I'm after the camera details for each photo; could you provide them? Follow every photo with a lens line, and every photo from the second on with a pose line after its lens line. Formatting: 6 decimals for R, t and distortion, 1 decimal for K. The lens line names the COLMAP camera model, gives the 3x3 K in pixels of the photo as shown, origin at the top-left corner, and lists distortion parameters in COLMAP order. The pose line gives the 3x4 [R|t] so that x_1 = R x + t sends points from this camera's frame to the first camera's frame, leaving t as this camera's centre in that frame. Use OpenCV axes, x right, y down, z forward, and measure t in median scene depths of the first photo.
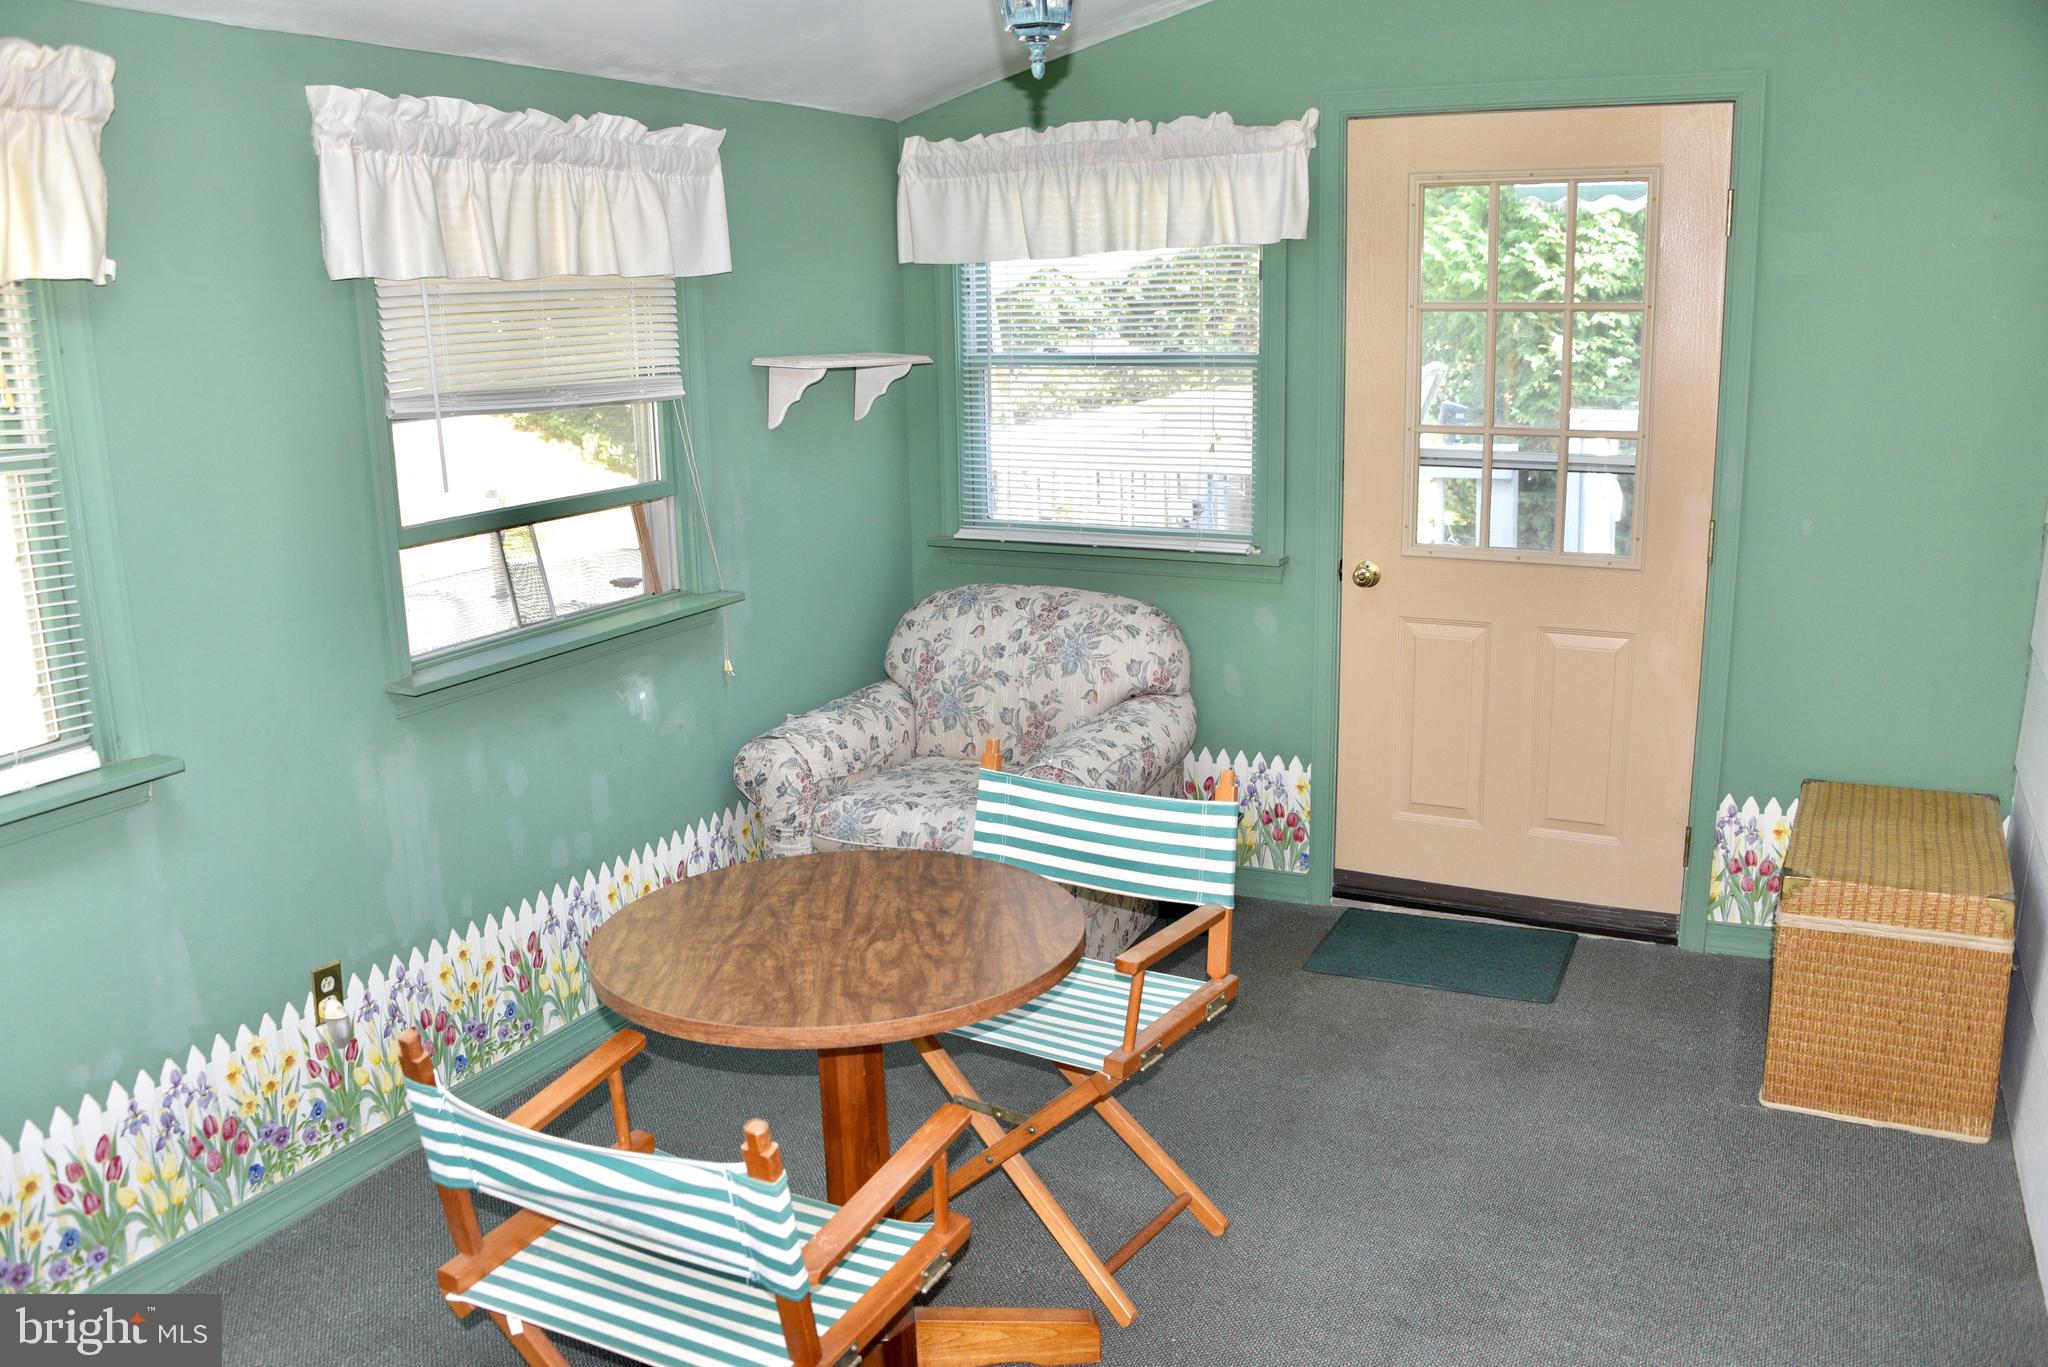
lens RADIAL K [[1667.4, 0, 1024.0], [0, 1667.4, 683.5], [0, 0, 1]] dist [-0.113524, 0.057702]
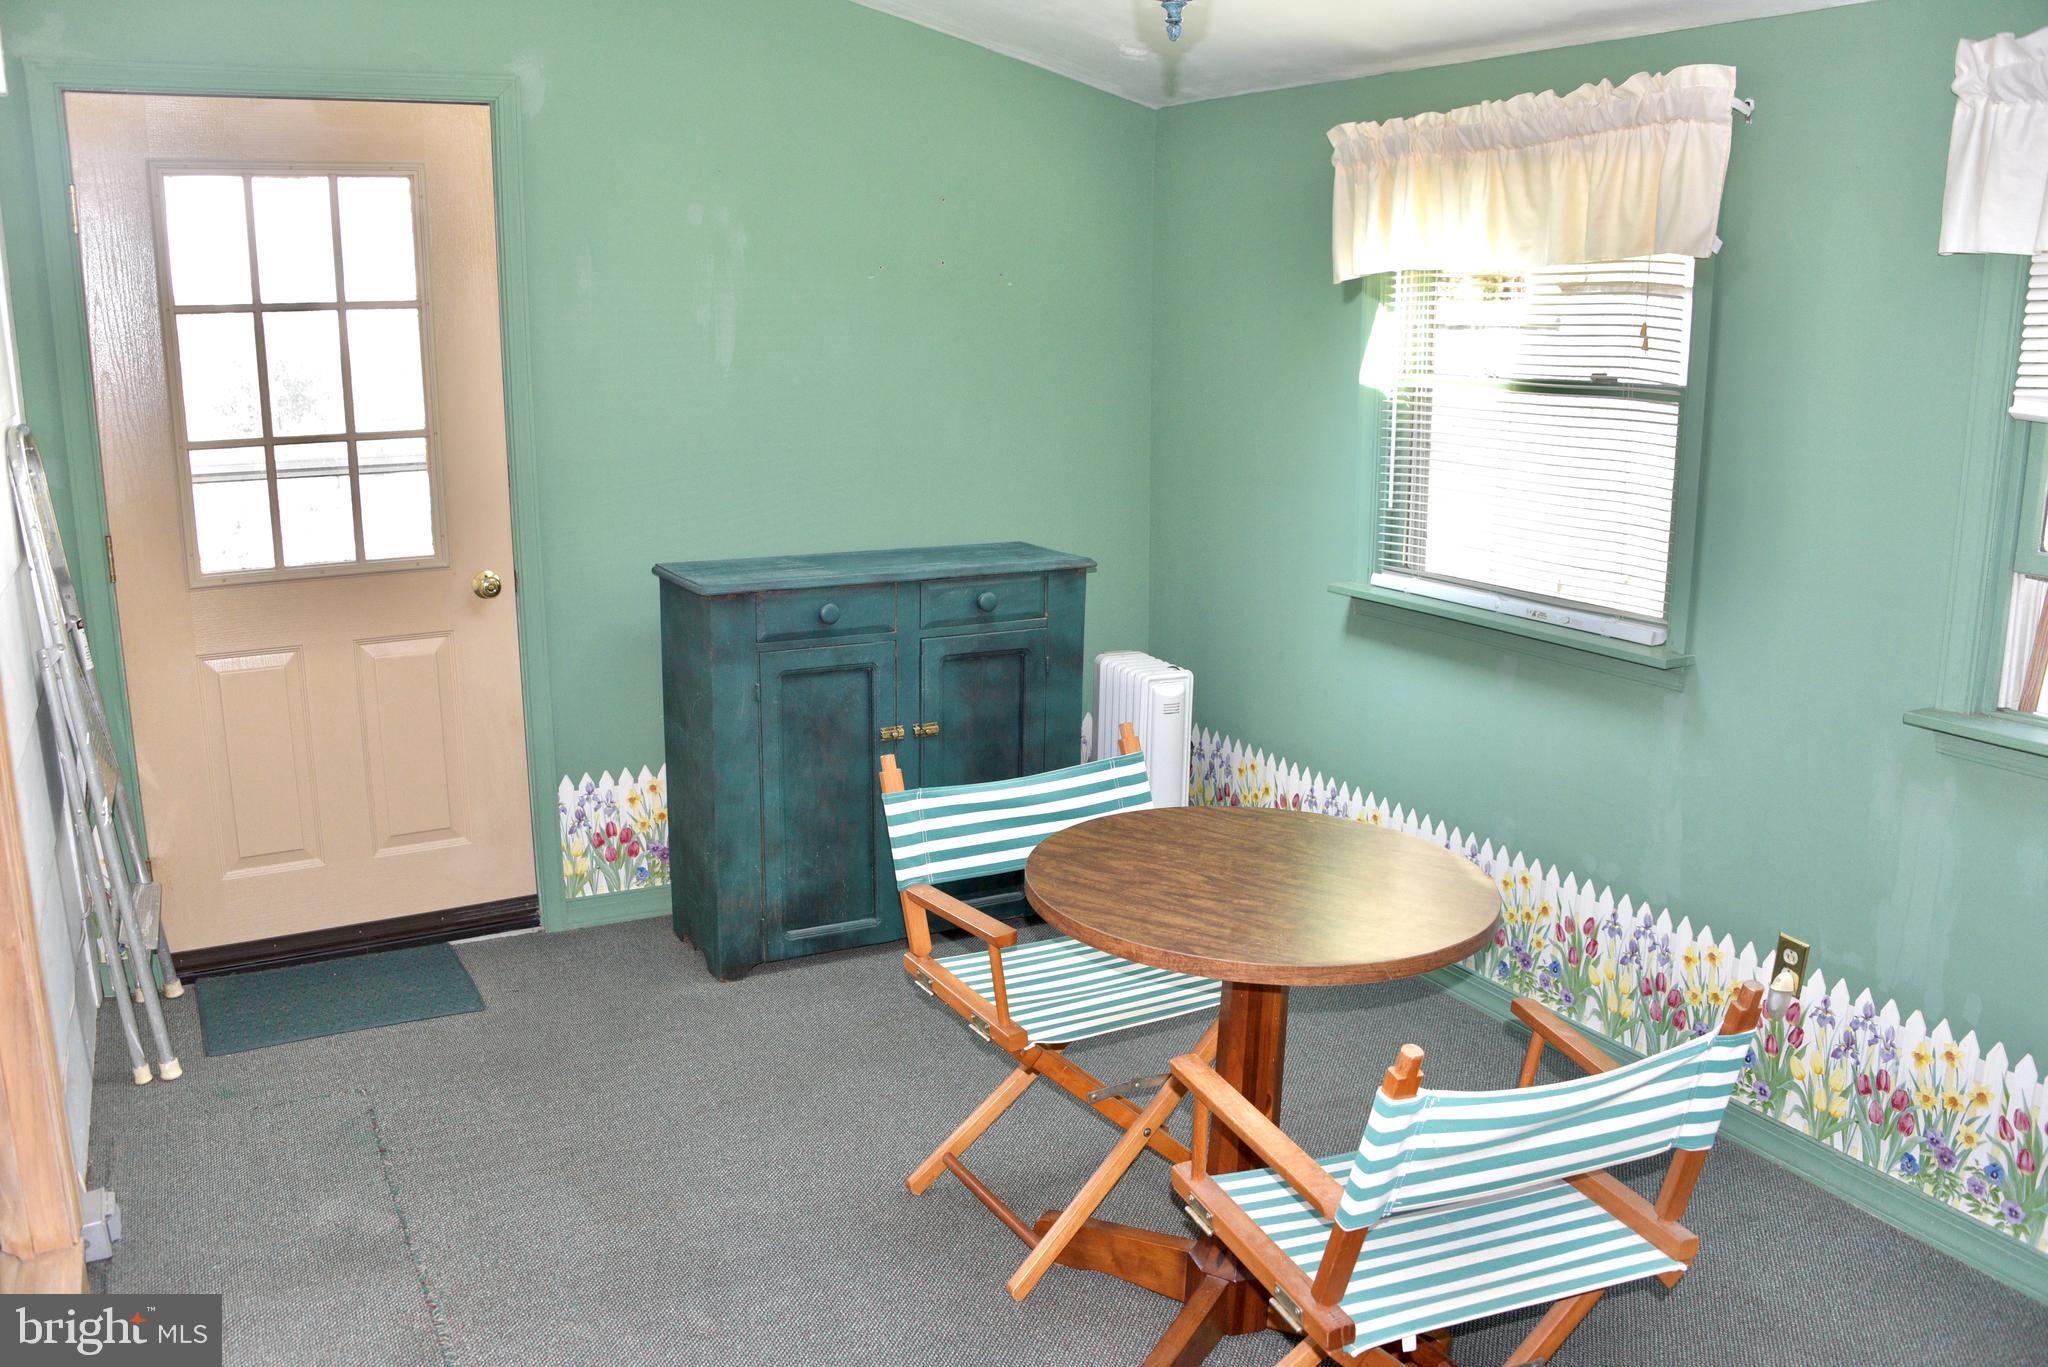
lens RADIAL K [[1667.4, 0, 1024.0], [0, 1667.4, 683.5], [0, 0, 1]] dist [-0.113524, 0.057702]
pose [[-0.574604, 0.226544, -0.786453, 0.558800], [-0.149532, 0.915693, 0.373024, -0.256895], [0.804655, 0.331941, -0.492286, 1.025051]]
